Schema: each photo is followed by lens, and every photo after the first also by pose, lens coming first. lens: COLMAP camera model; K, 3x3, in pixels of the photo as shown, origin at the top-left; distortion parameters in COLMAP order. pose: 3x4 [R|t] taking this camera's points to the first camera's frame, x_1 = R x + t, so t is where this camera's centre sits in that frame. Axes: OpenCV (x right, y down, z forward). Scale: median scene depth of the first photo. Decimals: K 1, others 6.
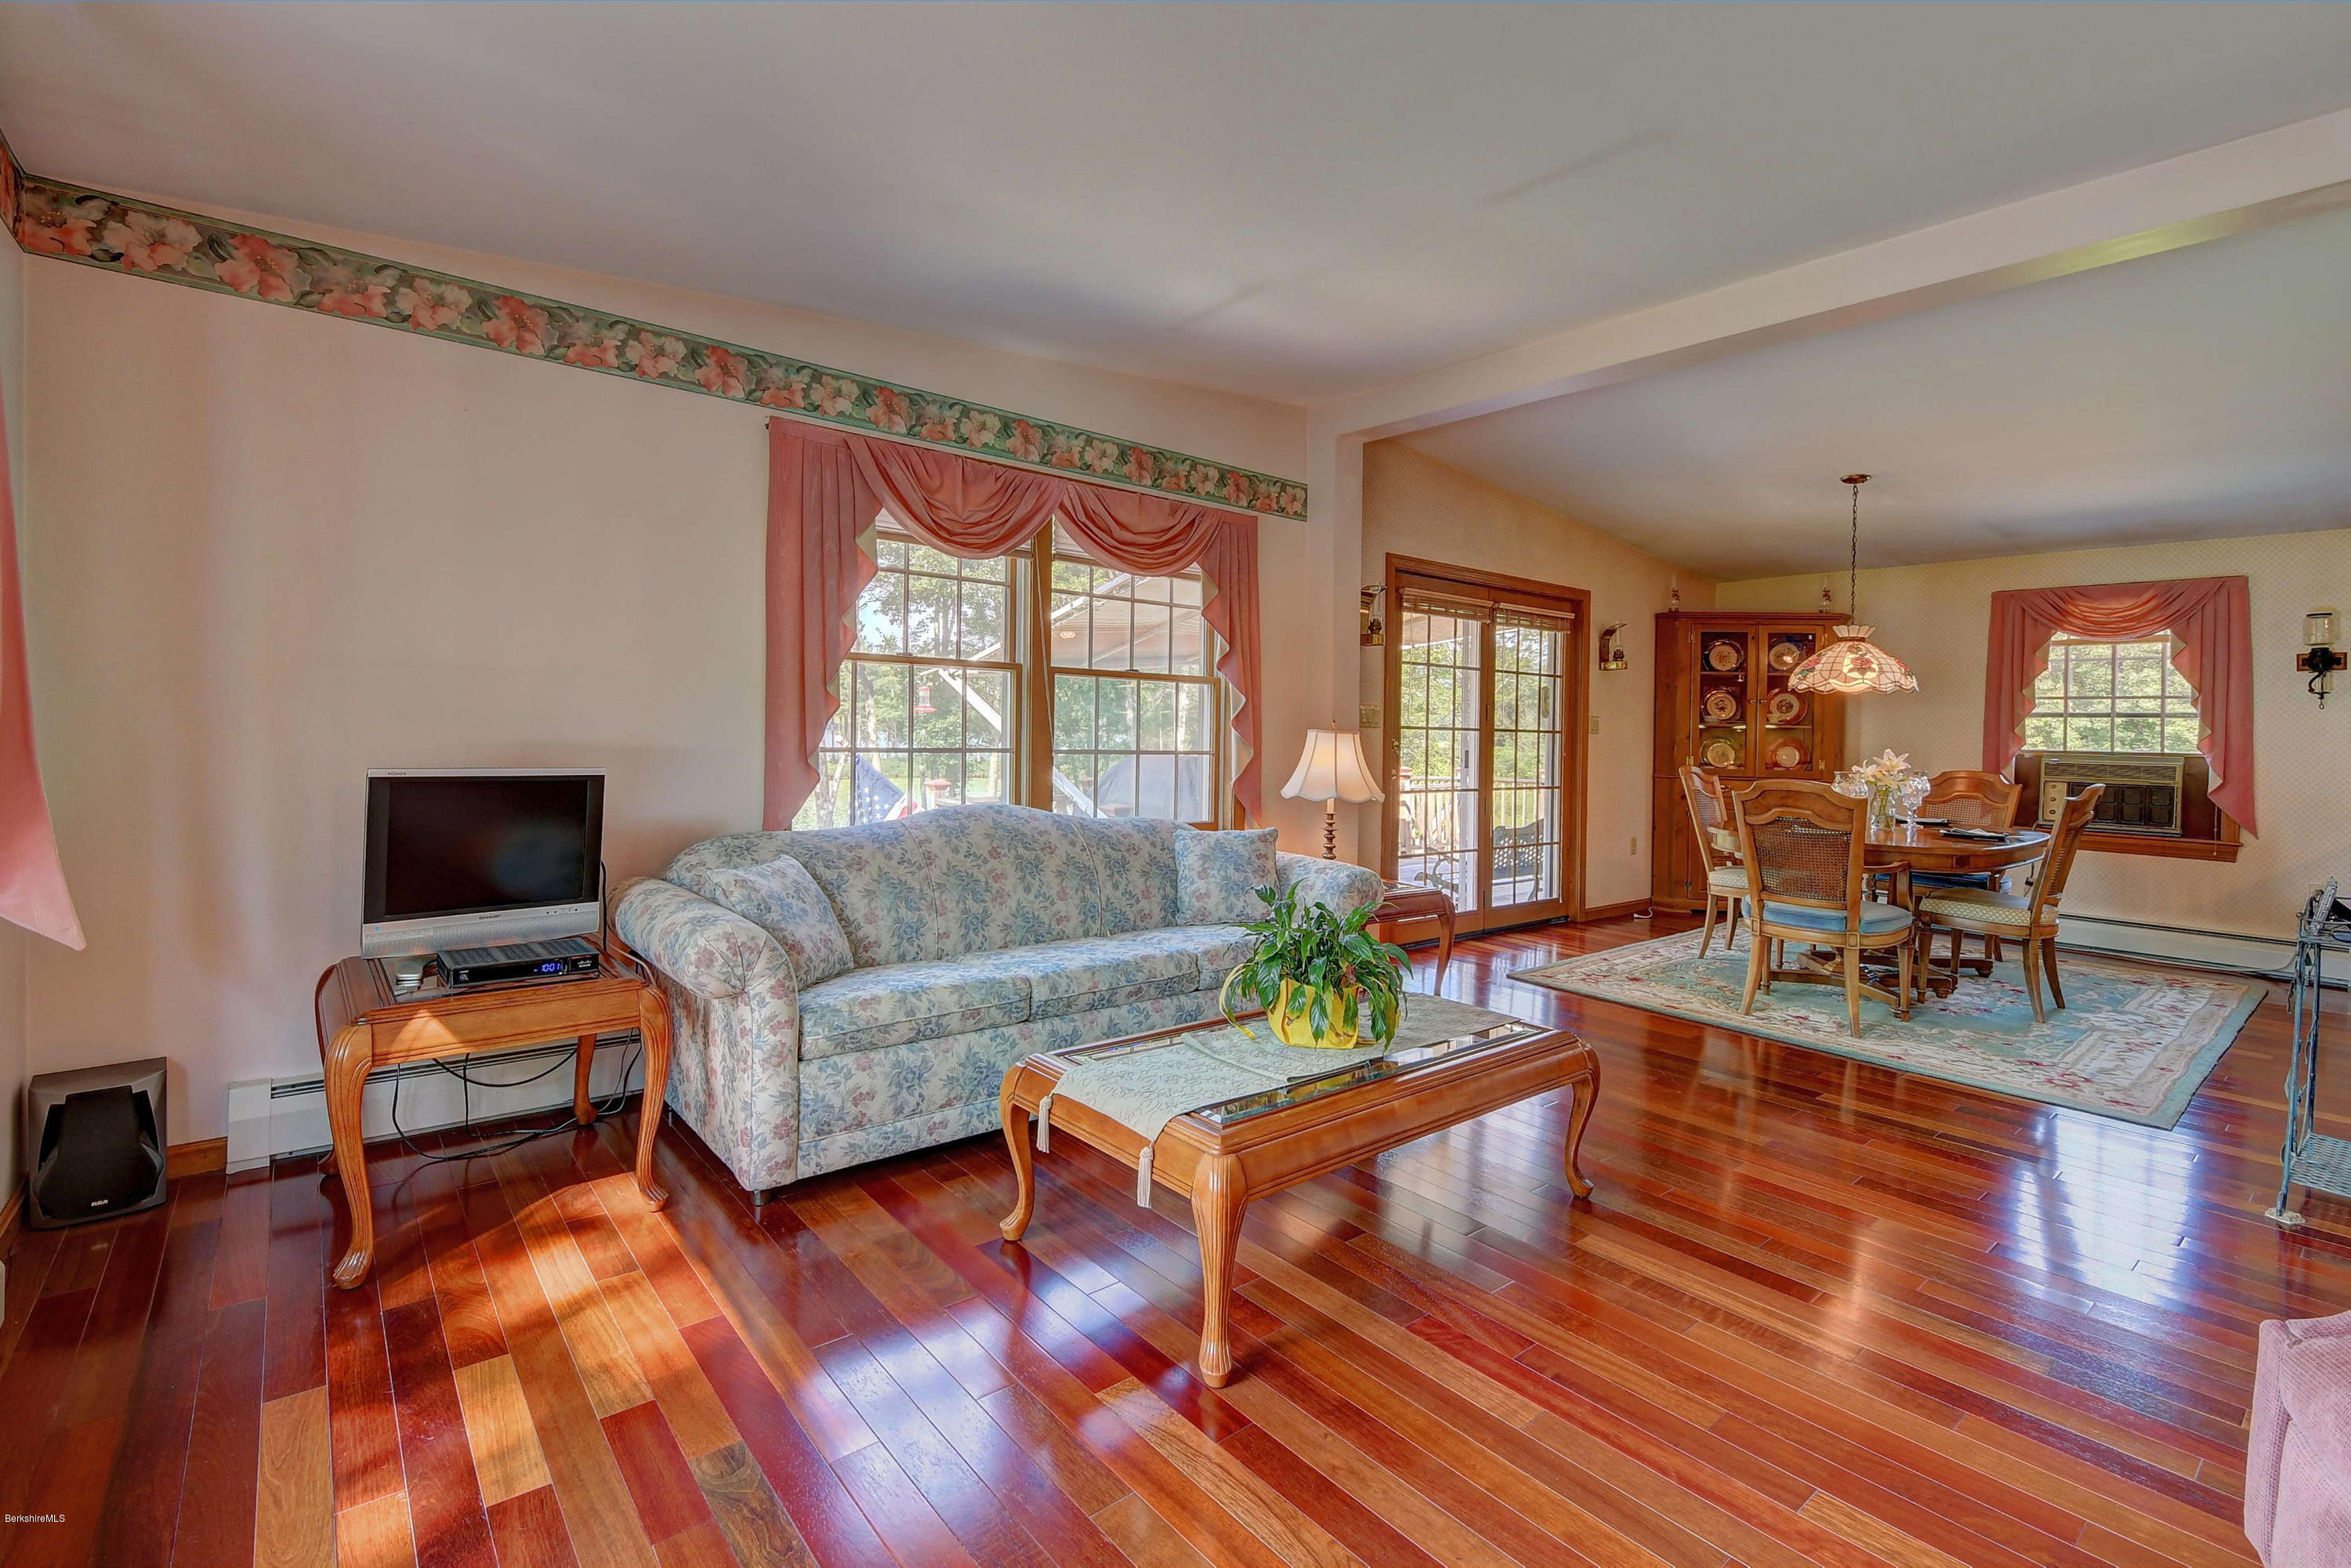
lens RADIAL K [[1051.8, 0, 1152.6], [0, 1051.8, 742.4], [0, 0, 1]] dist [0.004788, -0.004688]
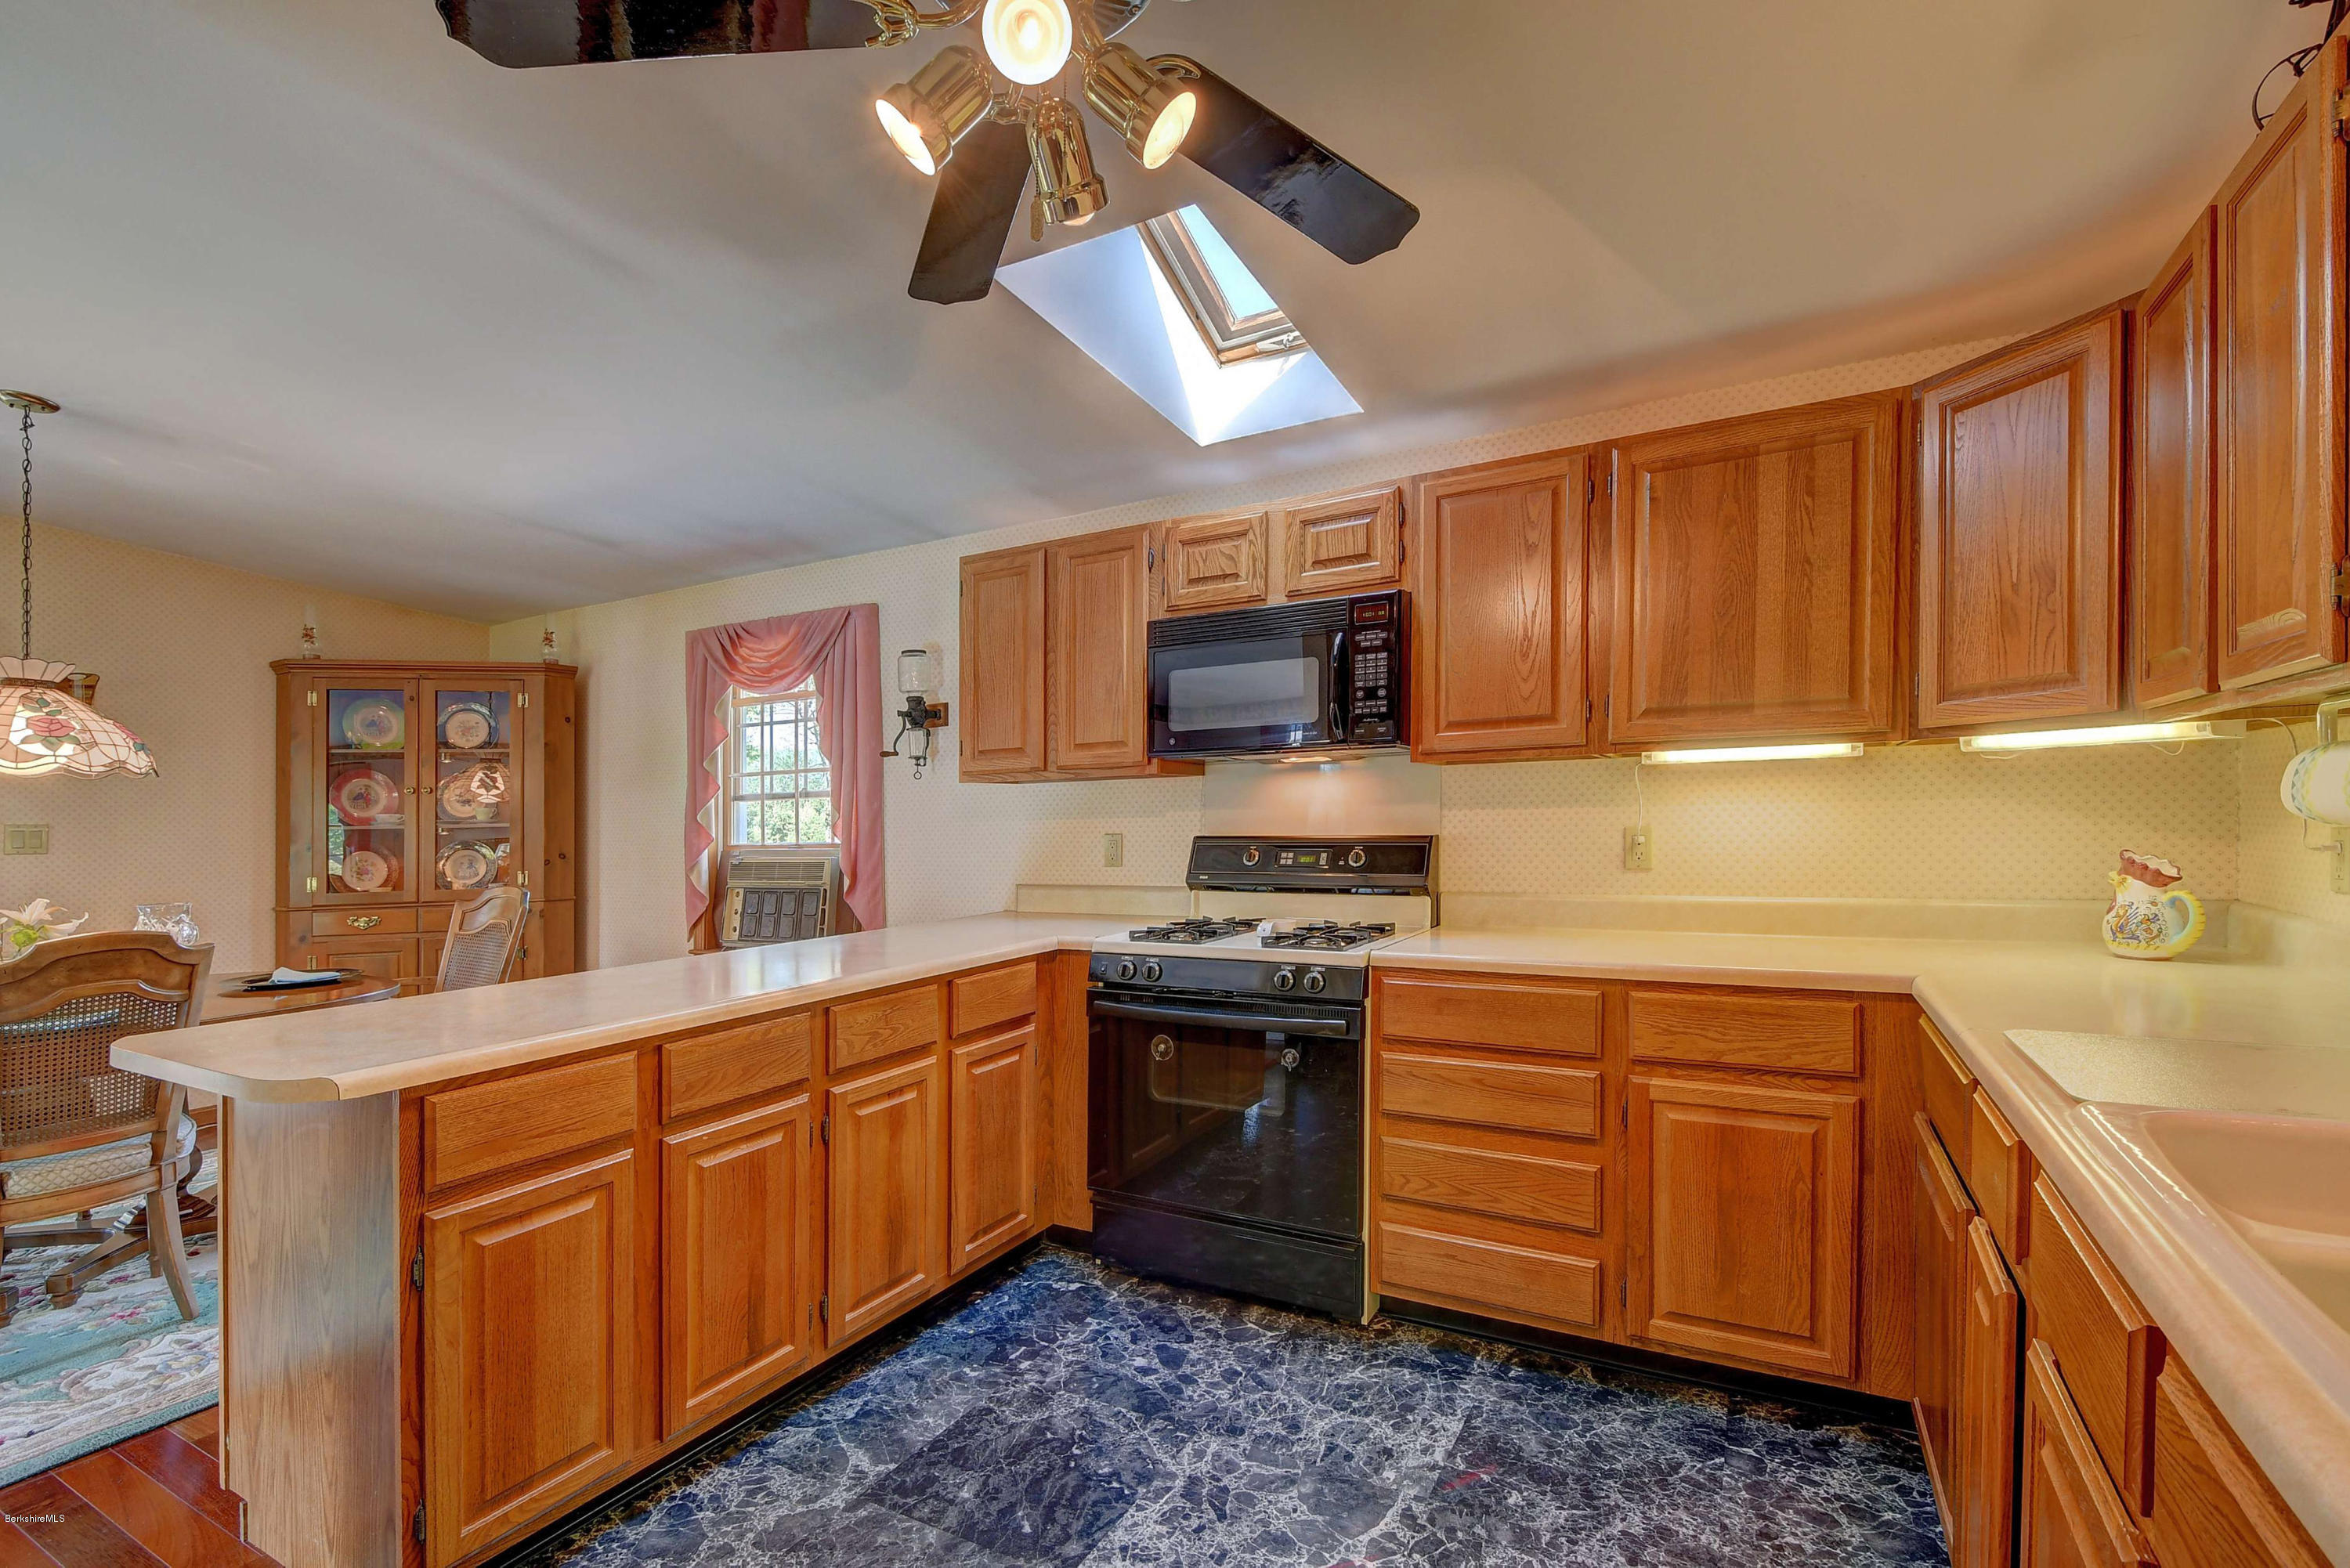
lens RADIAL K [[1051.3, 0, 1152.0], [0, 1051.3, 792.6], [0, 0, 1]] dist [0.004788, -0.004688]
pose [[0.926092, -0.036194, 0.375558, 0.898932], [0.049273, 0.998465, -0.025277, 0.004373], [-0.374067, 0.041914, 0.926454, 0.224342]]
